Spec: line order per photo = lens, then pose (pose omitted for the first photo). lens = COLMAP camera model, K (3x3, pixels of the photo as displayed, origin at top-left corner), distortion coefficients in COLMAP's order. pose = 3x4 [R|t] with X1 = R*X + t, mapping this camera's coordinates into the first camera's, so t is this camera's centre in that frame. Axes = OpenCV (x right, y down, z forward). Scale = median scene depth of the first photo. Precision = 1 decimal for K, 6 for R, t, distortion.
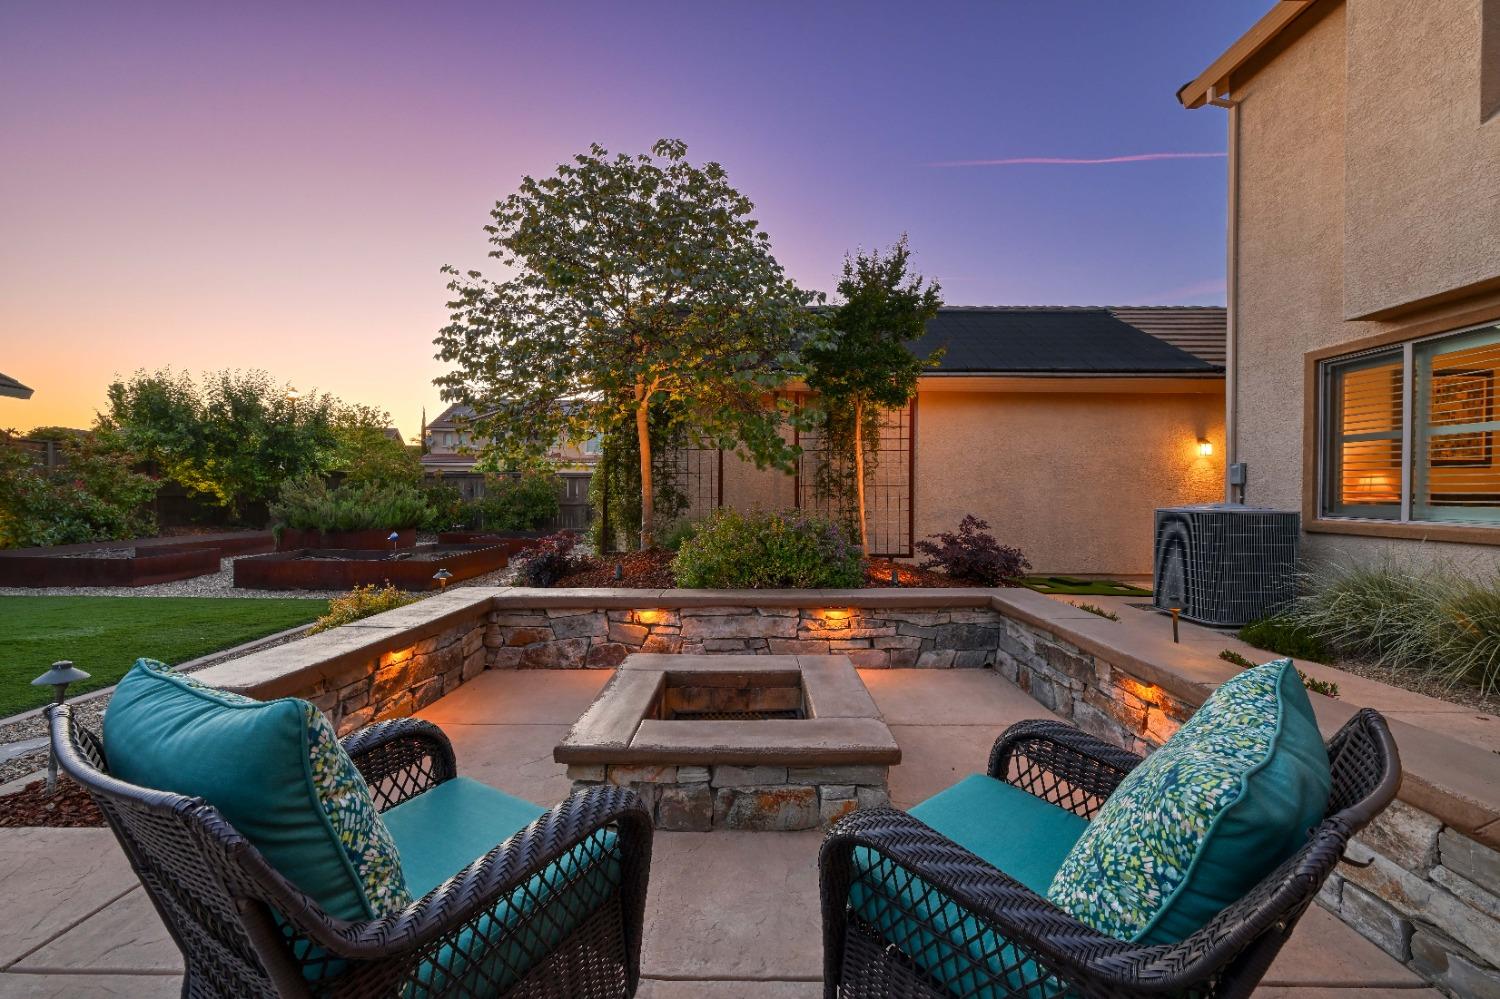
lens RADIAL K [[599.2, 0, 750.0], [0, 599.2, 499.5], [0, 0, 1]] dist [0.003489, 0.000390]
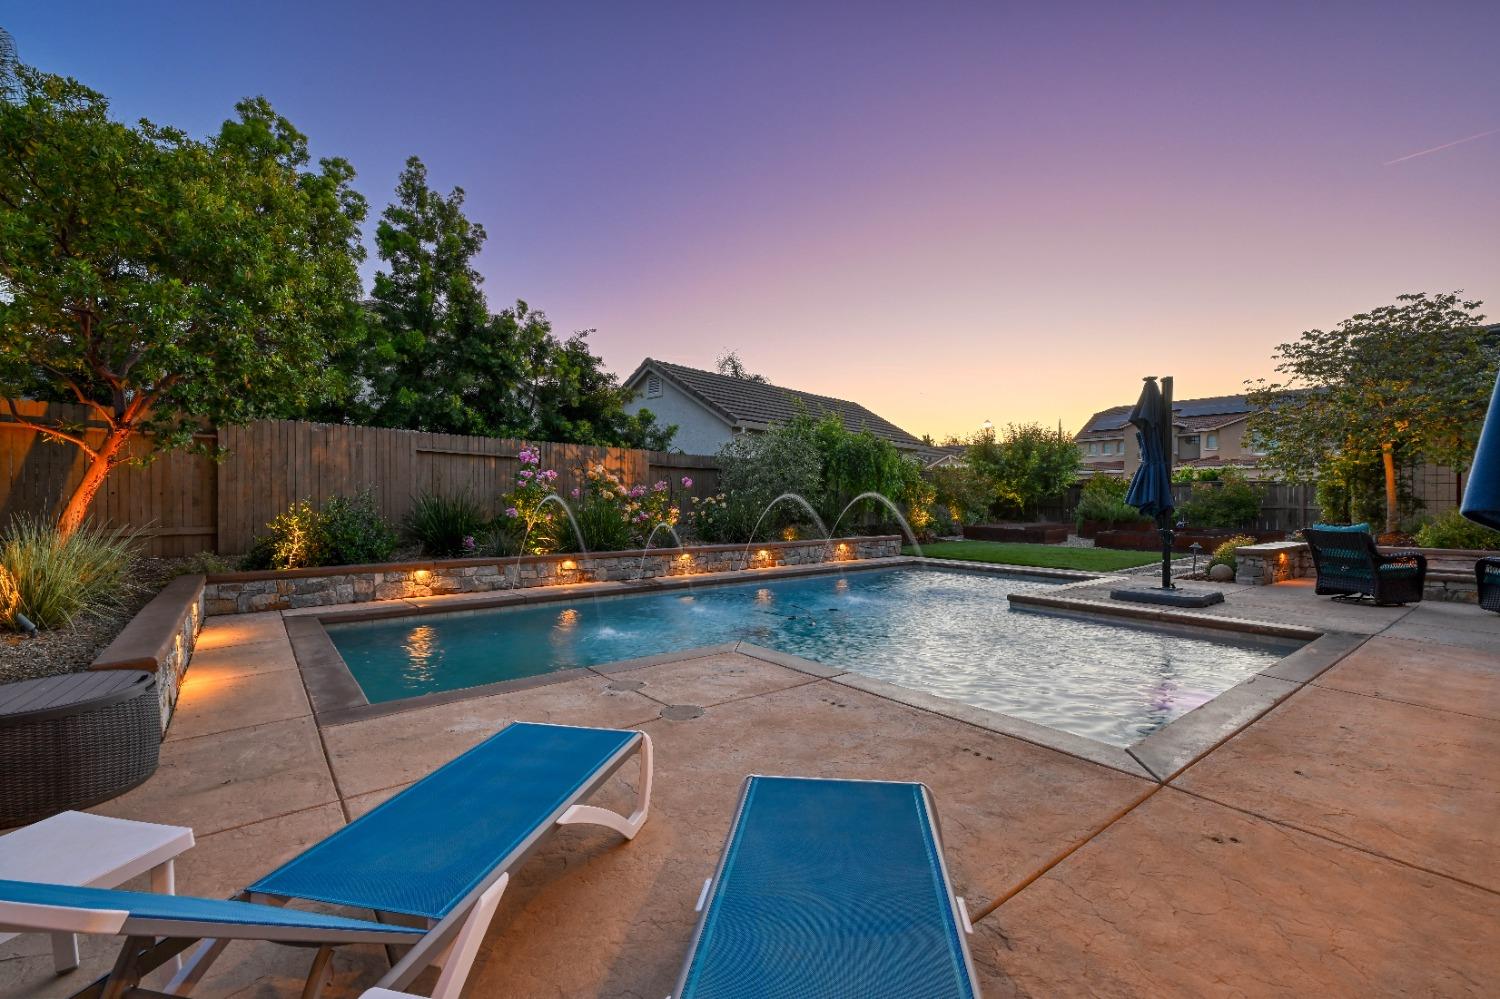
lens RADIAL K [[646.2, 0, 754.7], [0, 646.2, 496.6], [0, 0, 1]] dist [-0.001888, 0.000712]
pose [[0.626802, -0.007311, -0.779144, 0.069055], [-0.003977, 0.999913, -0.012582, 0.009658], [0.779168, 0.010985, 0.626718, -0.894496]]
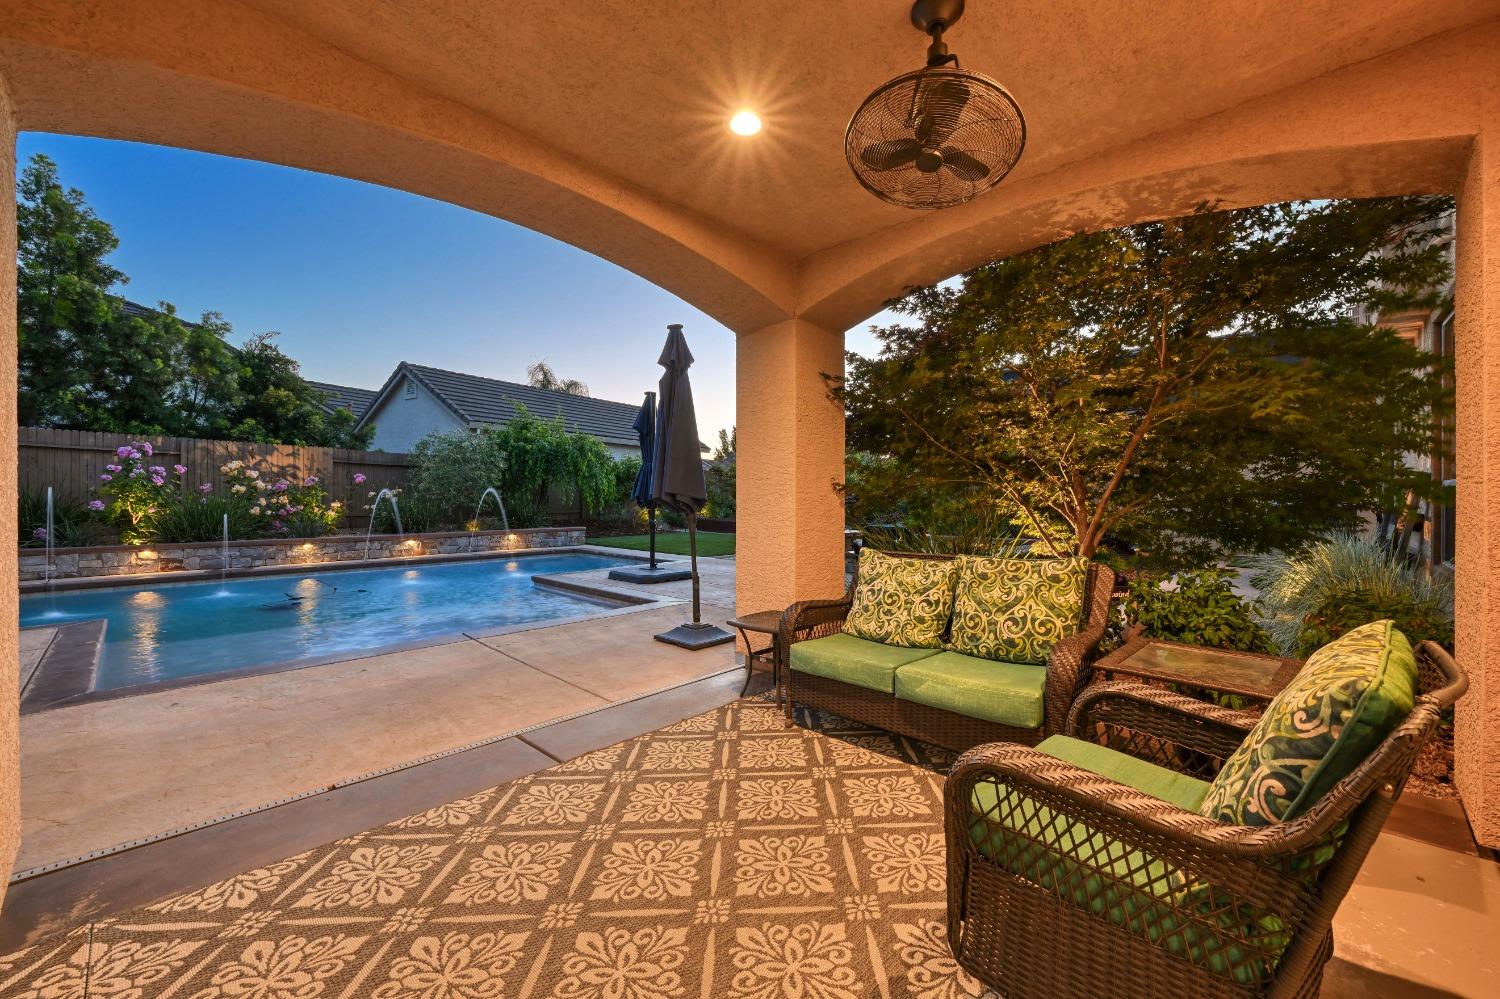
lens RADIAL K [[591.7, 0, 755.7], [0, 591.7, 498.8], [0, 0, 1]] dist [-0.001492, 0.000234]
pose [[0.731807, 0.001706, -0.681510, 0.463498], [-0.007116, 0.999961, -0.005137, 0.010169], [0.681475, 0.008609, 0.731791, -0.550806]]
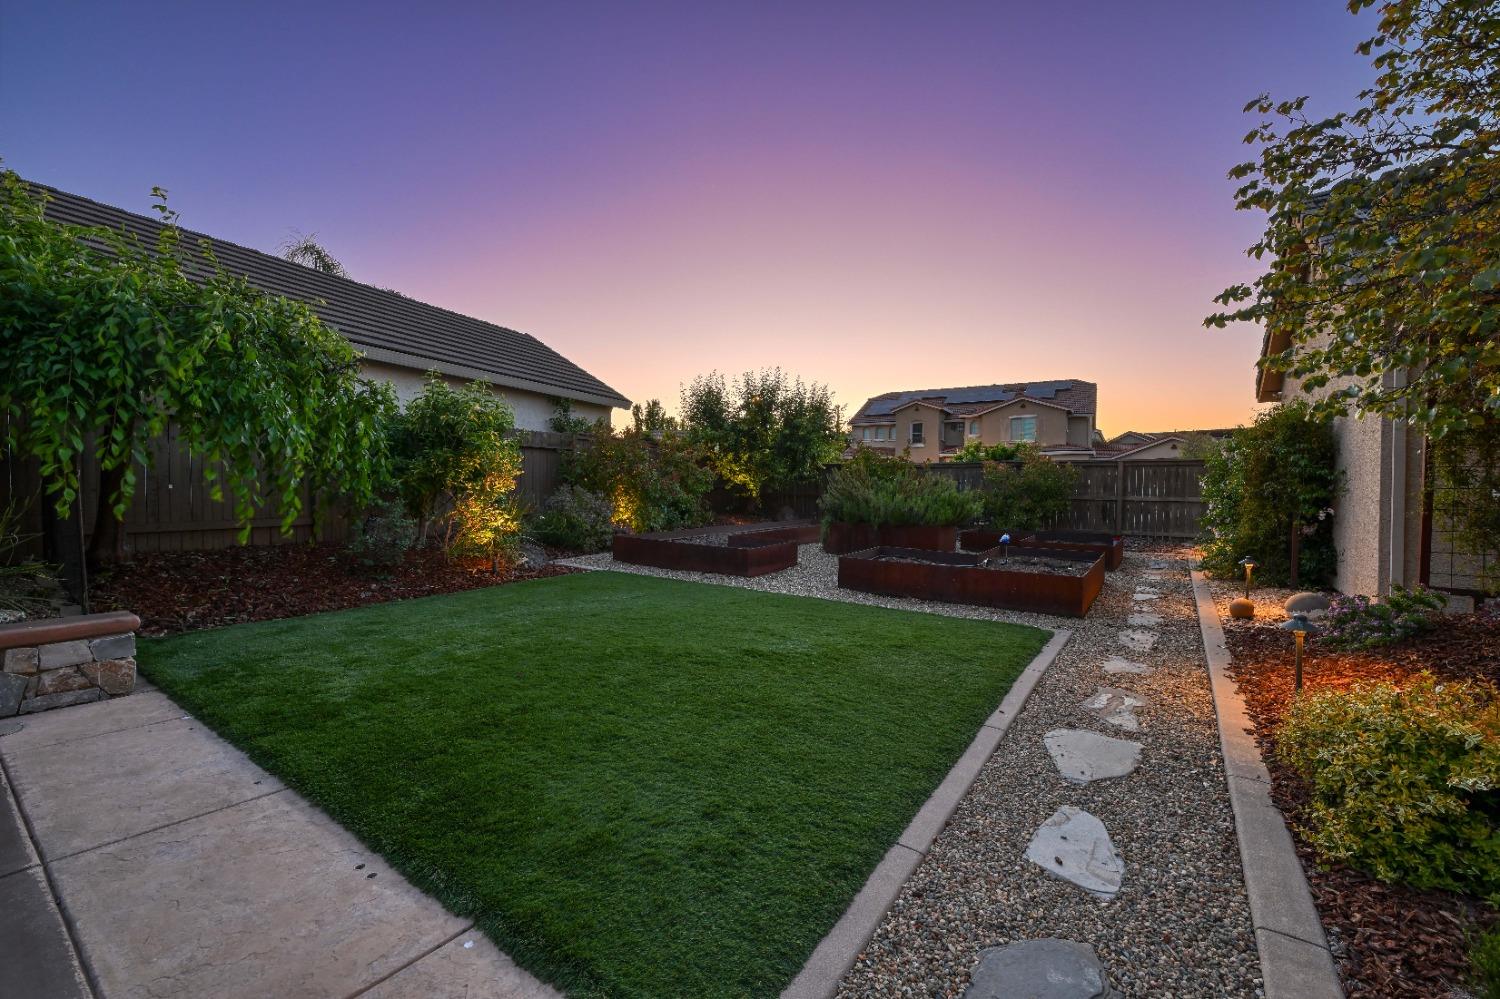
lens RADIAL K [[608.0, 0, 756.2], [0, 608.0, 498.4], [0, 0, 1]] dist [-0.000766, -0.000039]
pose [[0.826450, 0.012584, -0.562870, -0.334206], [-0.007696, 0.999909, 0.011054, 0.002384], [0.562958, -0.004803, 0.826472, 0.130160]]
